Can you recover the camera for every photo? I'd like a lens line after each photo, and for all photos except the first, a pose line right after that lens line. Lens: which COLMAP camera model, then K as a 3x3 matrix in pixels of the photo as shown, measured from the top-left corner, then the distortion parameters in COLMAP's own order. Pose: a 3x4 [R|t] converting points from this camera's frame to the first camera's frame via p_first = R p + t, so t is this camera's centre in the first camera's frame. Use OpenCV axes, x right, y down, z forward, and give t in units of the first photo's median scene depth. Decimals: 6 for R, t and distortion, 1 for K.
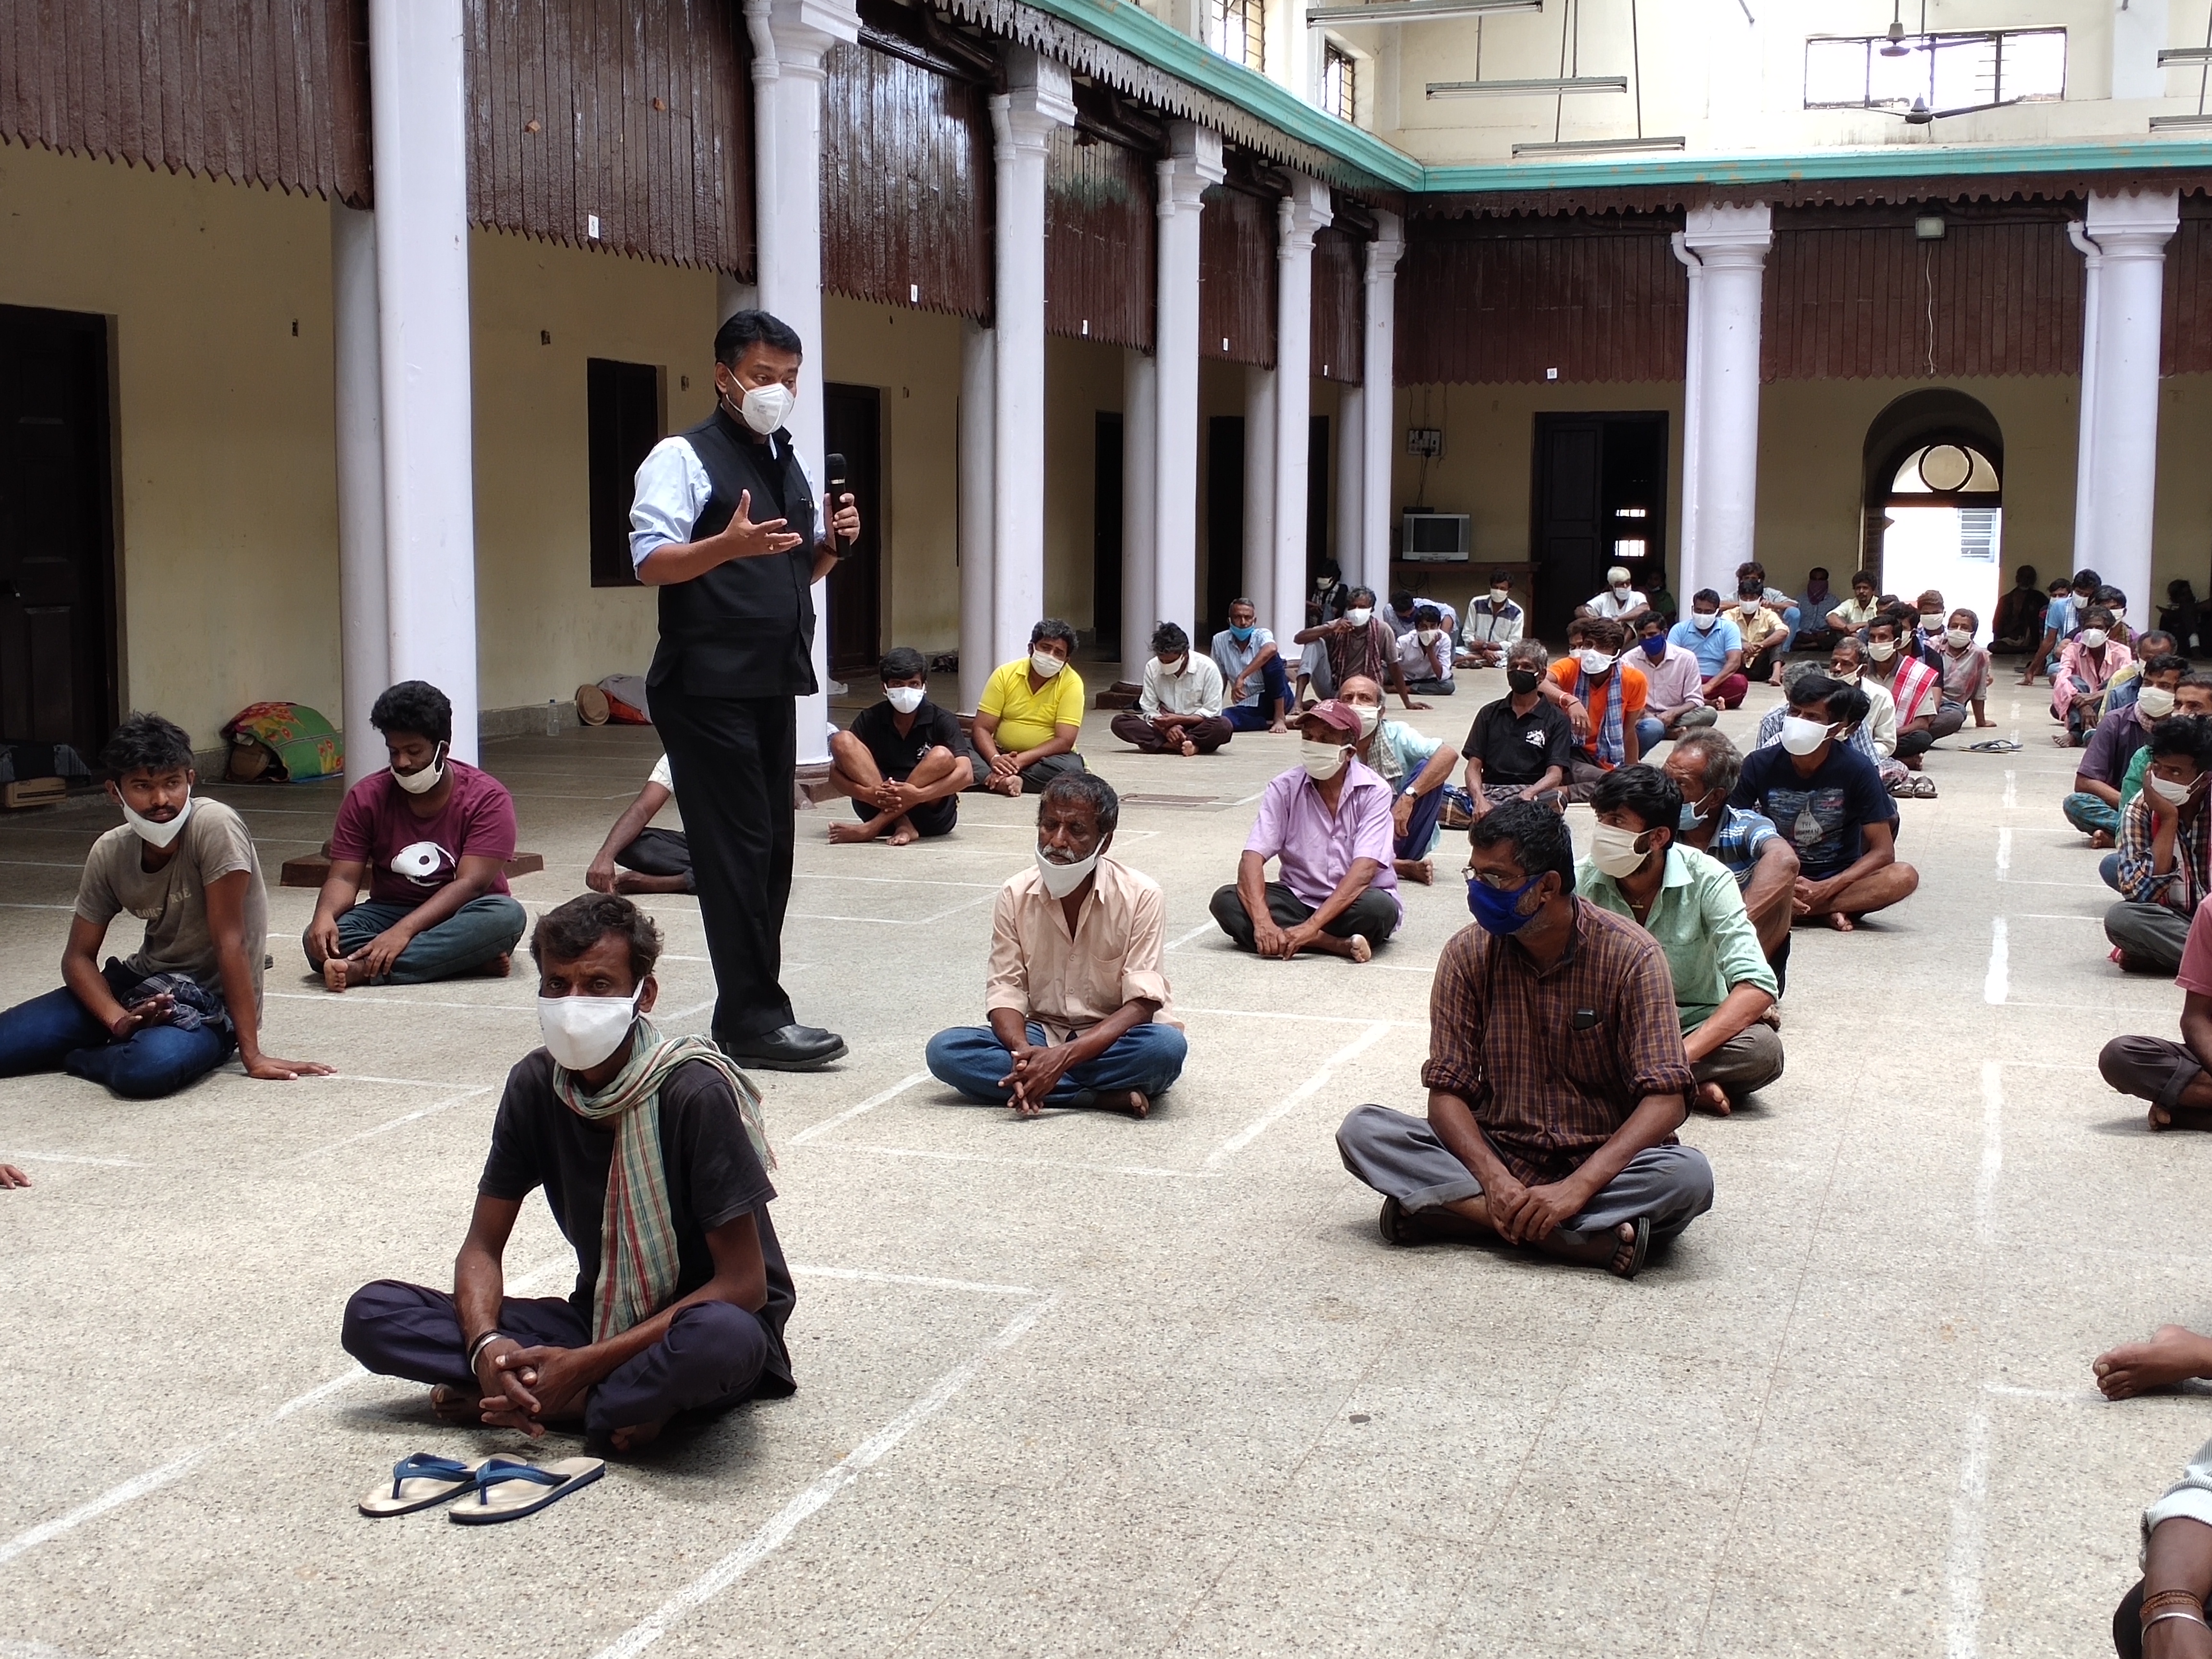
lens RADIAL K [[2749.8, 0, 1111.9], [0, 2749.8, 822.6], [0, 0, 1]] dist [-0.018484, 0.000000]
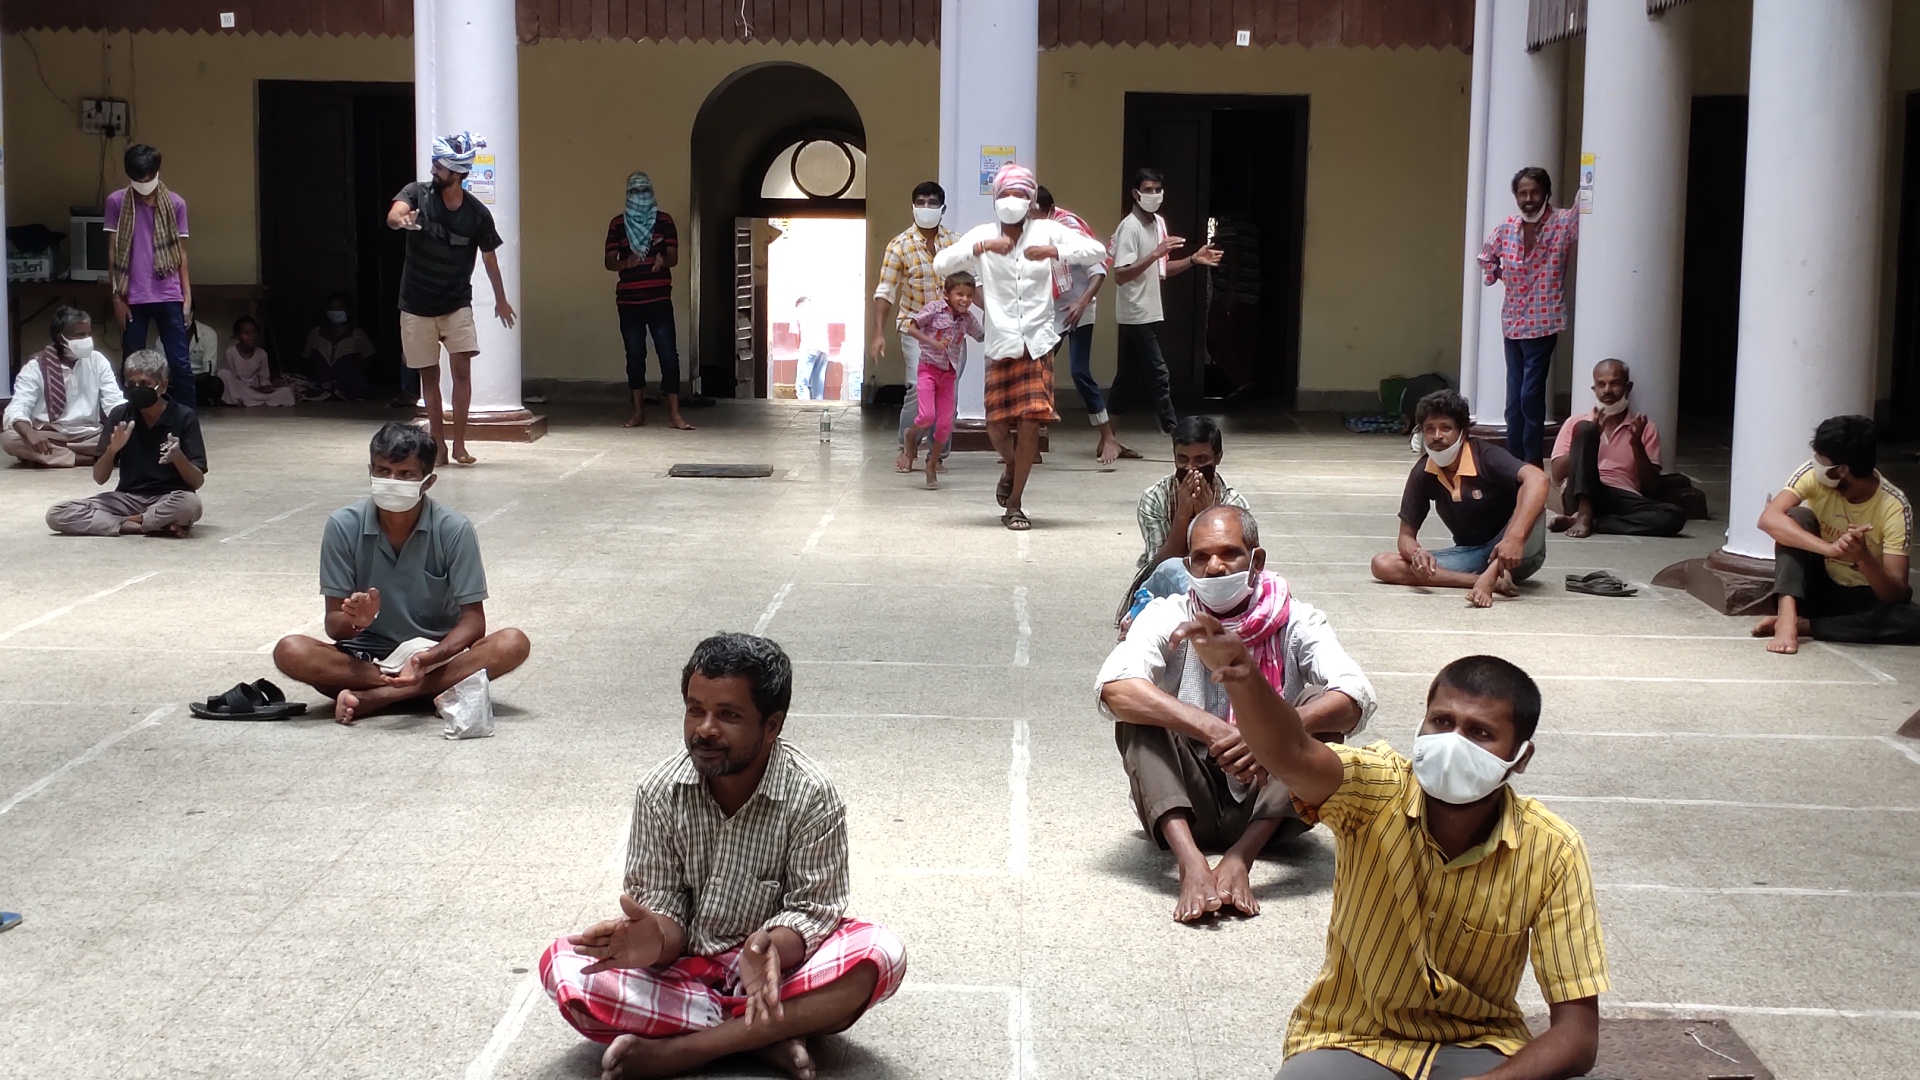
lens RADIAL K [[2869.2, 0, 958.5], [0, 2869.2, 540.7], [0, 0, 1]] dist [0.020068, 0.000000]
pose [[0.956145, -0.016225, 0.292443, 0.130479], [0.015747, 0.999868, 0.003991, -0.032708], [-0.292469, 0.000789, 0.956275, 0.260707]]
